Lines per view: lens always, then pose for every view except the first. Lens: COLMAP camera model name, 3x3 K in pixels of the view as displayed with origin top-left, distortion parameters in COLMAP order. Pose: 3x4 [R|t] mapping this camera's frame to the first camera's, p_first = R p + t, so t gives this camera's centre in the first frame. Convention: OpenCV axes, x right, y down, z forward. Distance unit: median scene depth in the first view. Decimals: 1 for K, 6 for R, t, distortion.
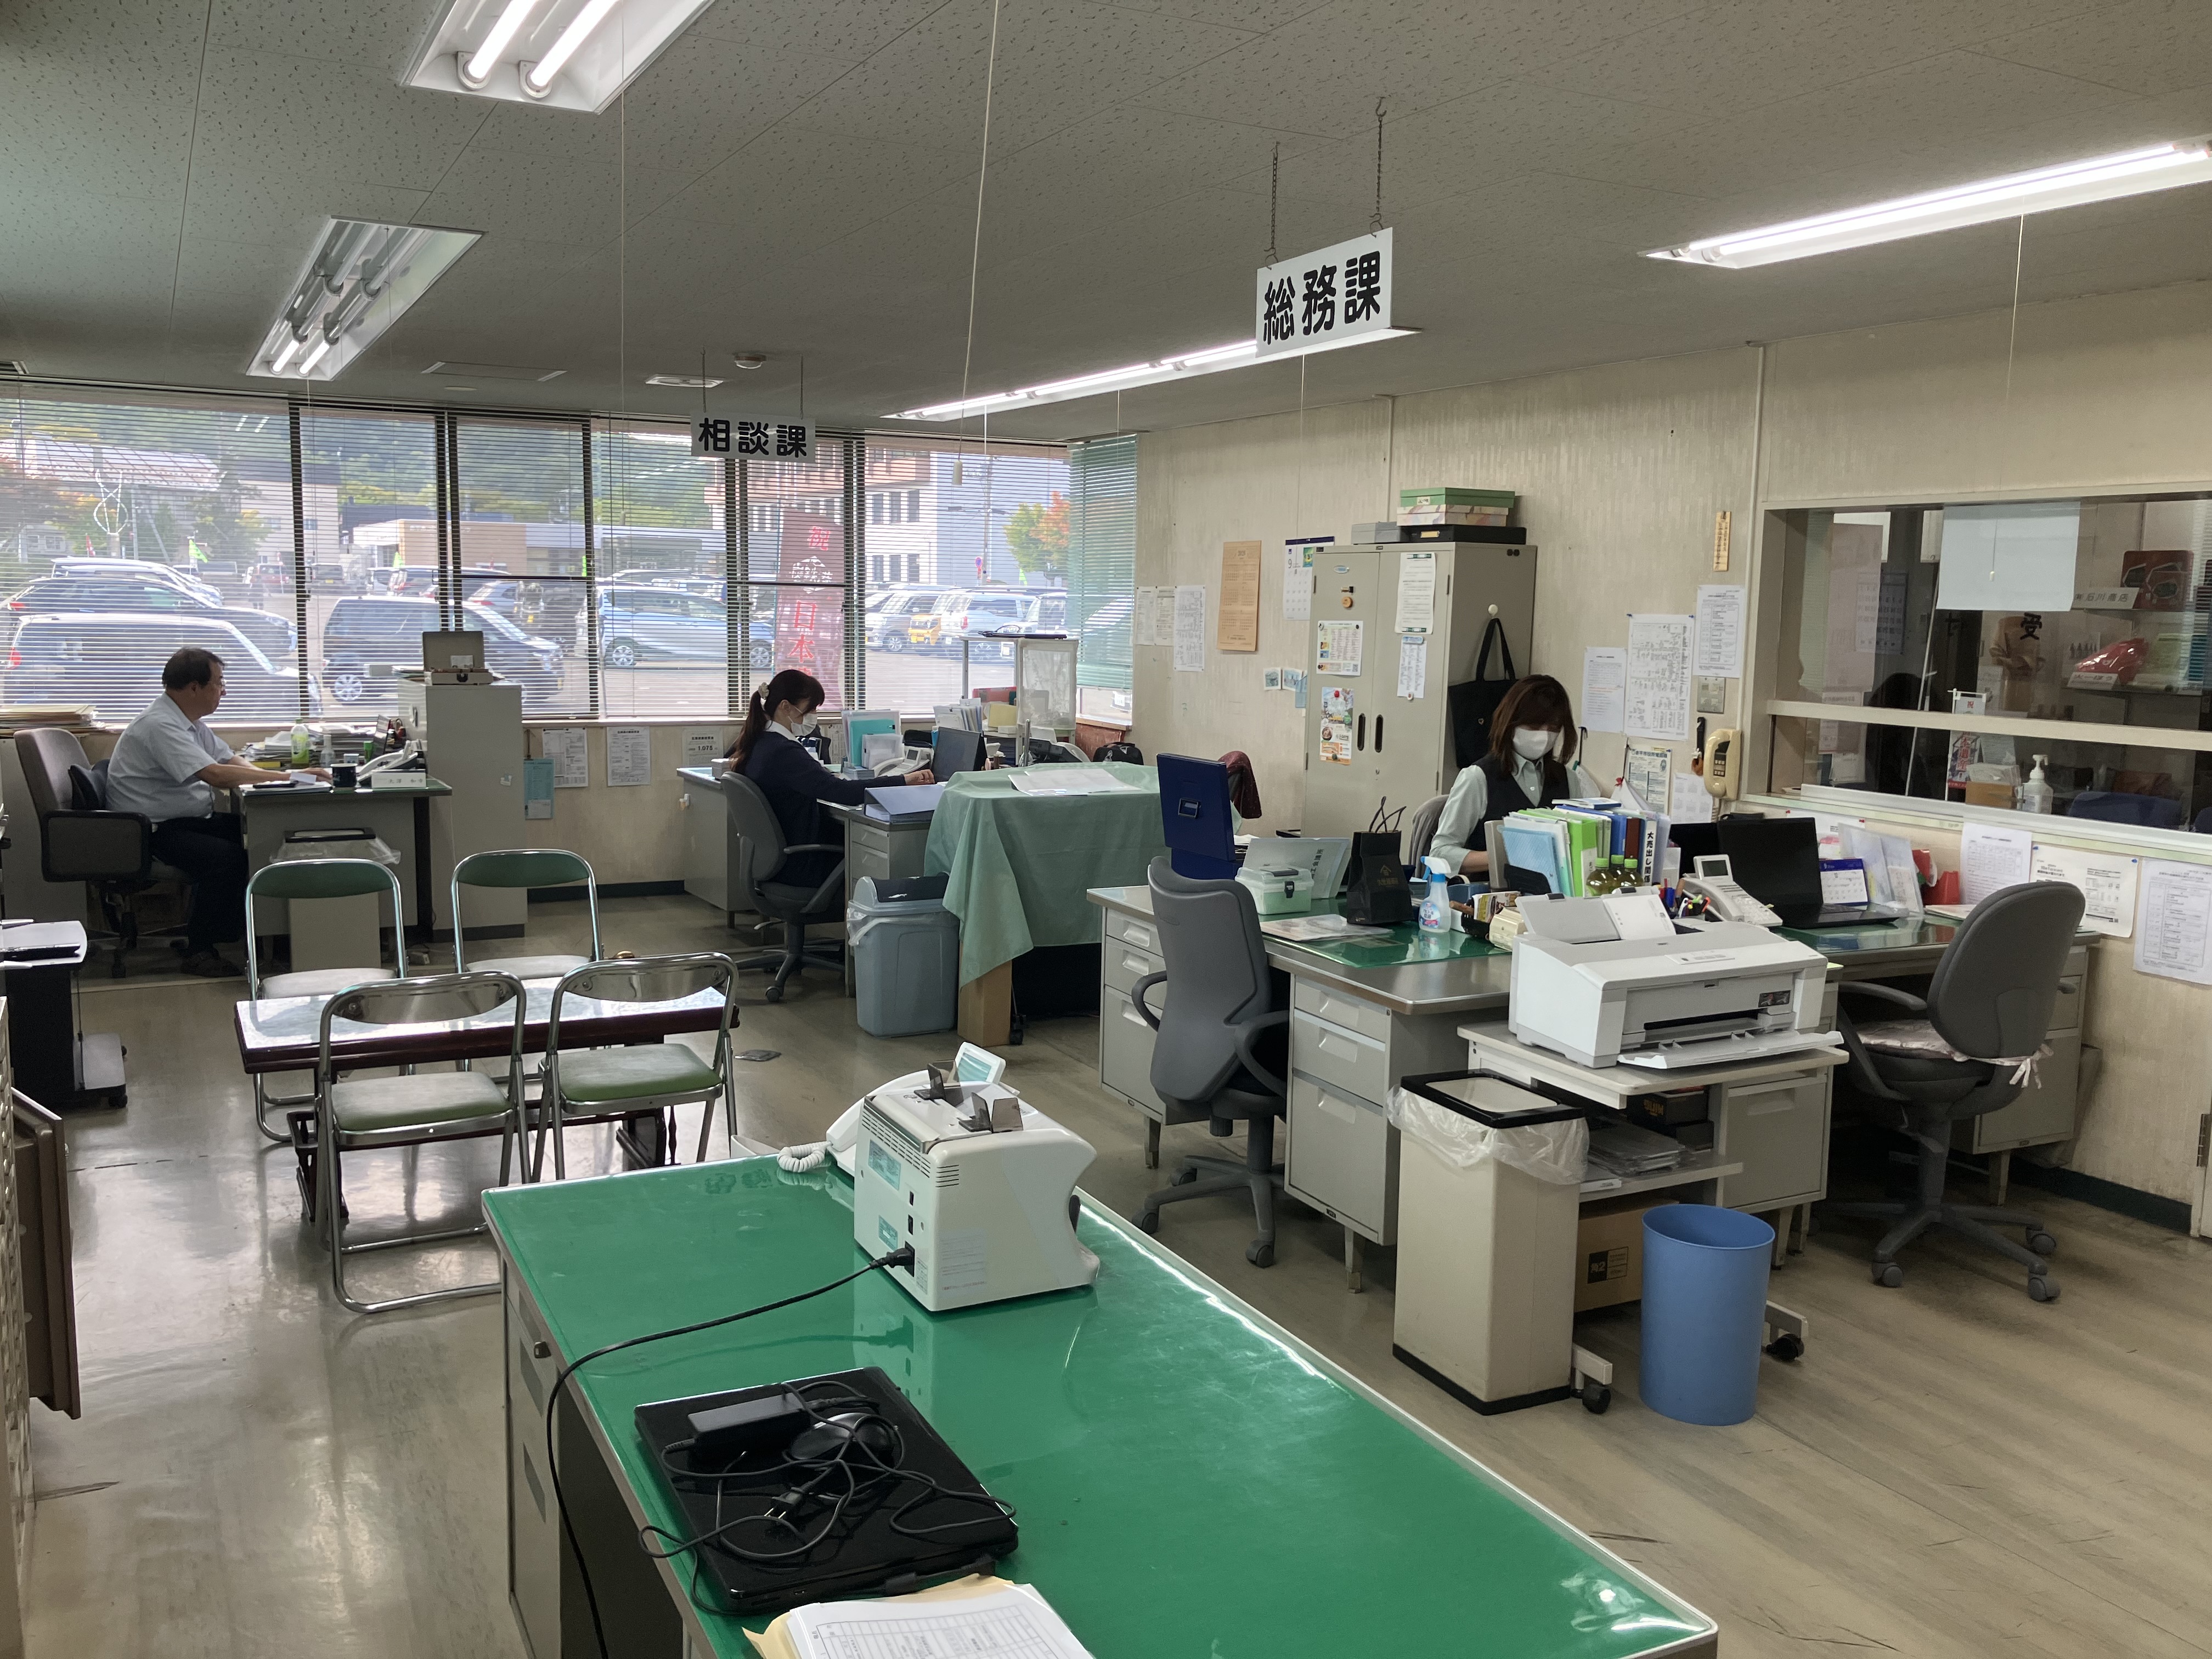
lens RADIAL K [[1785.2, 0, 1106.0], [0, 1785.2, 829.5], [0, 0, 1]] dist [-0.004902, 0.003113]
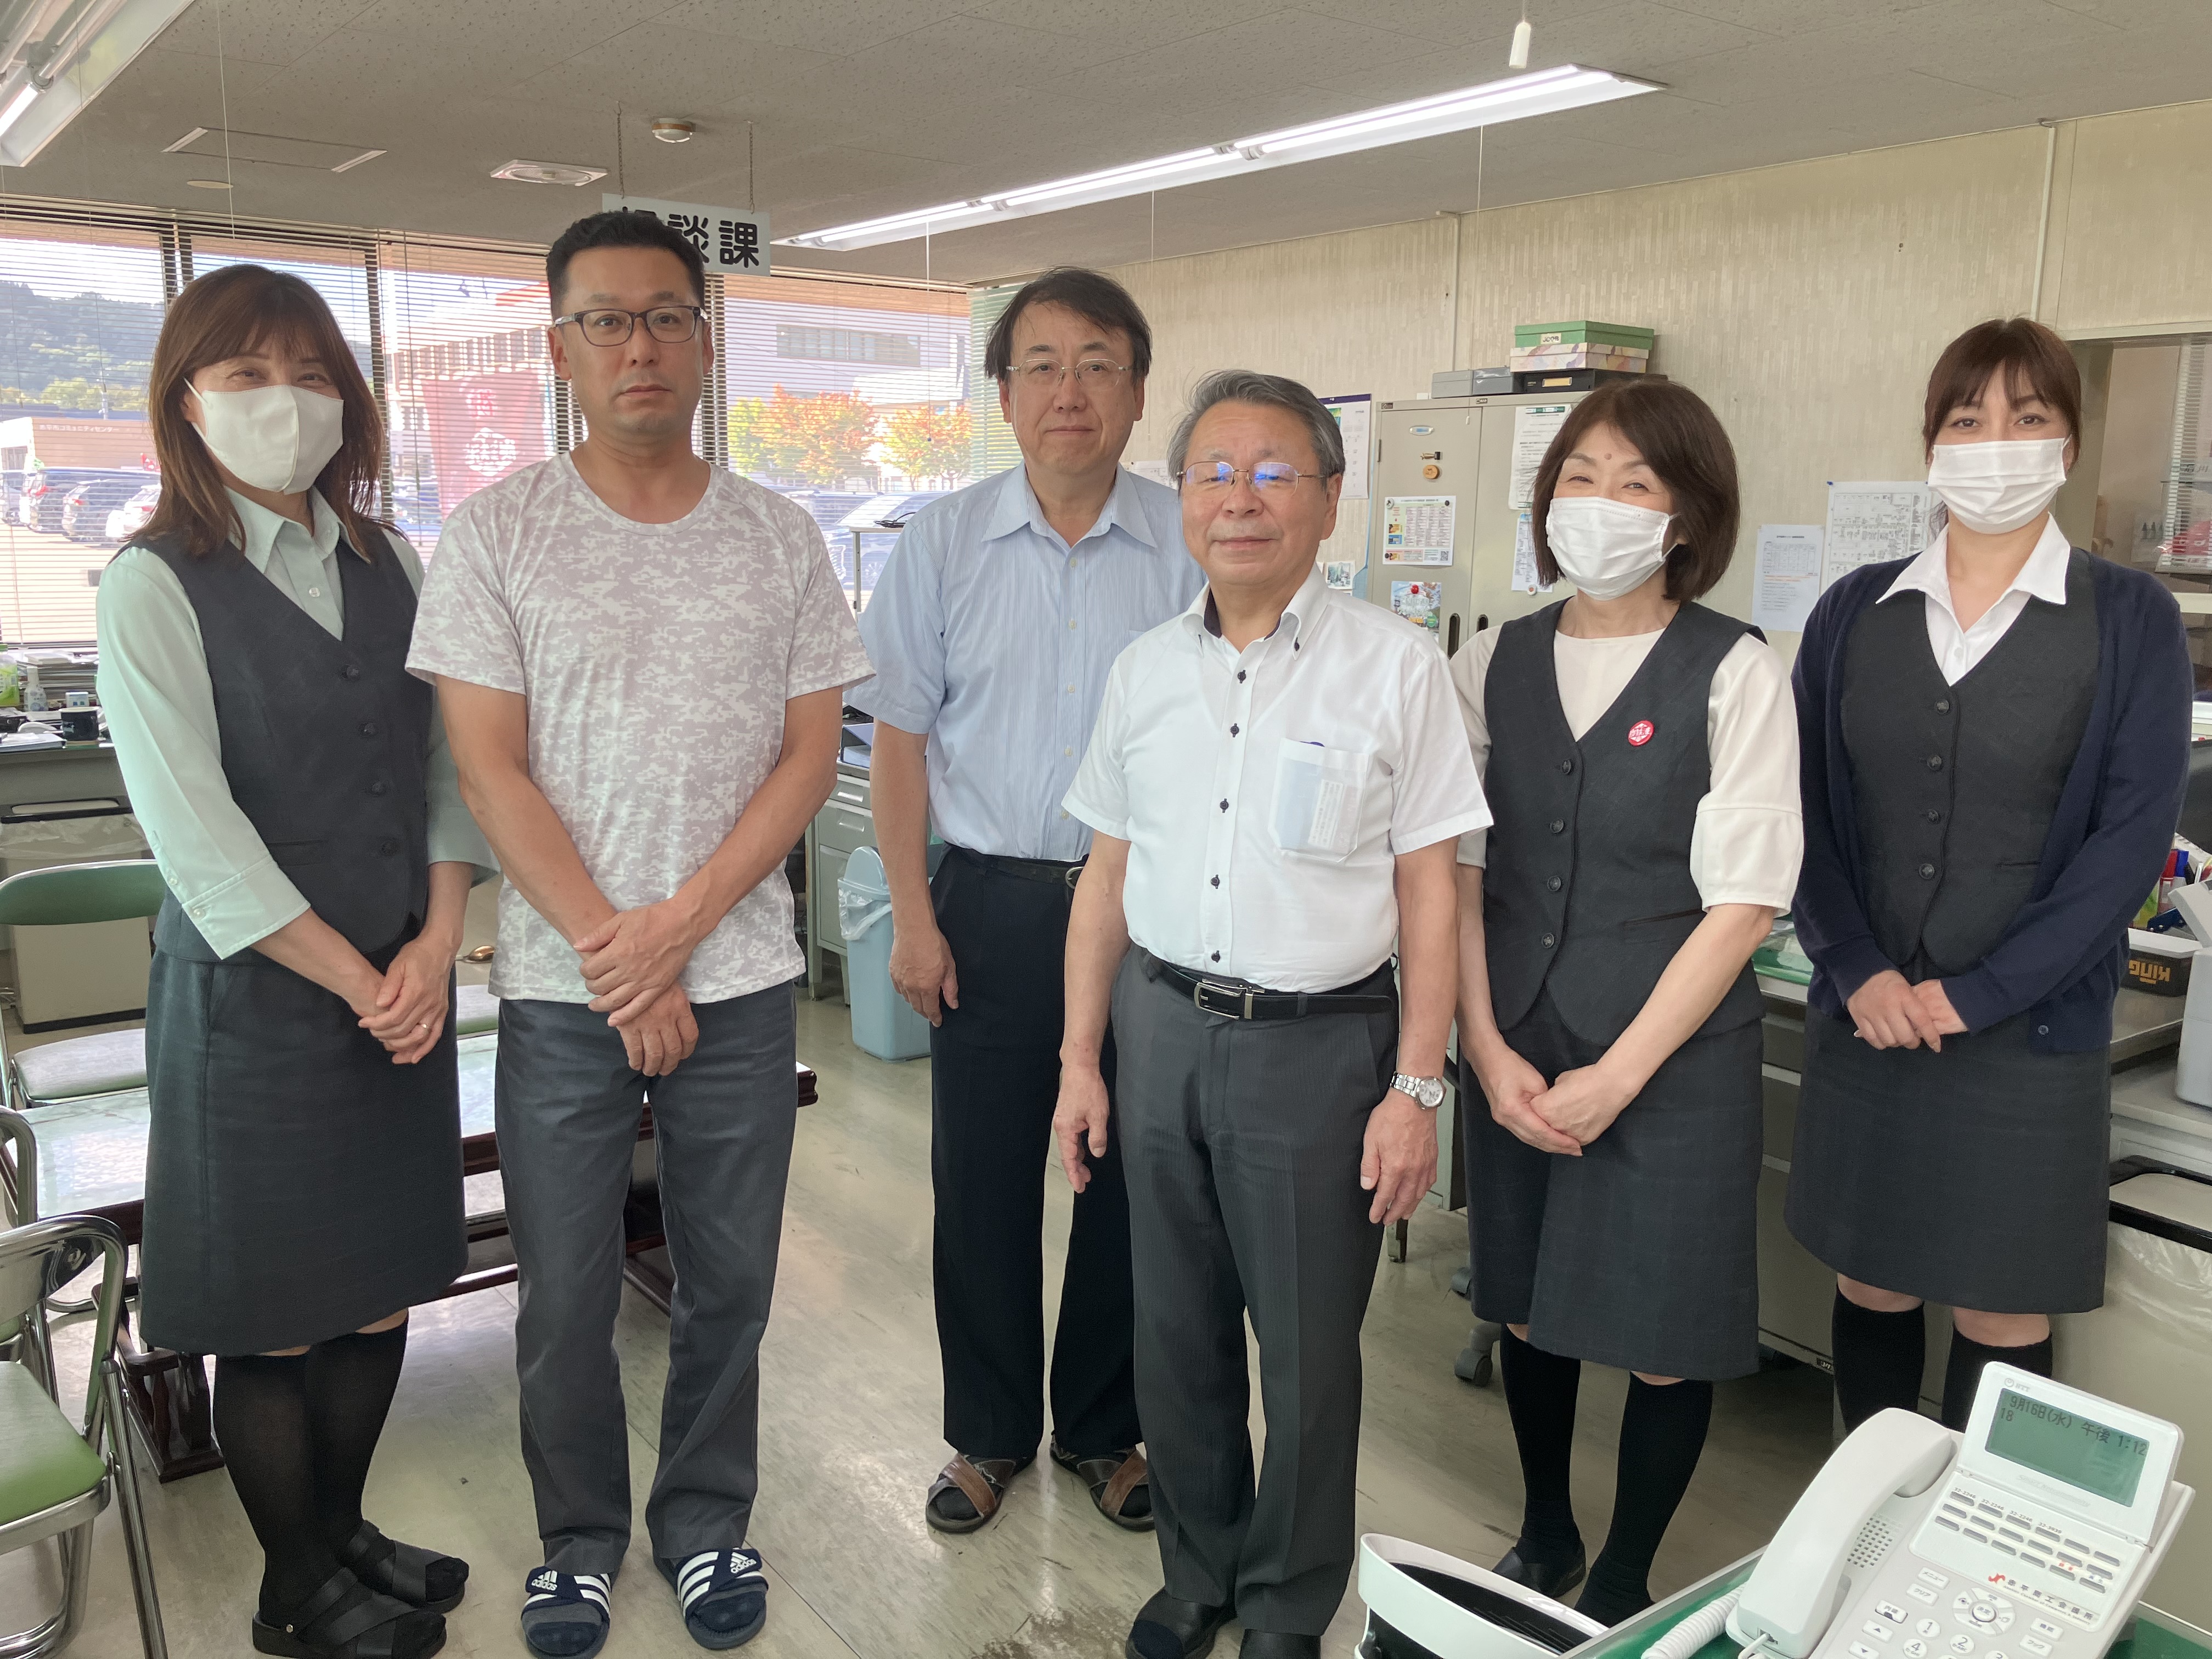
lens RADIAL K [[1823.5, 0, 1106.0], [0, 1823.5, 829.5], [0, 0, 1]] dist [-0.036329, 0.039981]
pose [[0.987431, -0.033670, 0.154420, -0.135603], [0.026013, 0.998342, 0.051343, -0.014615], [-0.155892, -0.046681, 0.986670, 0.221306]]
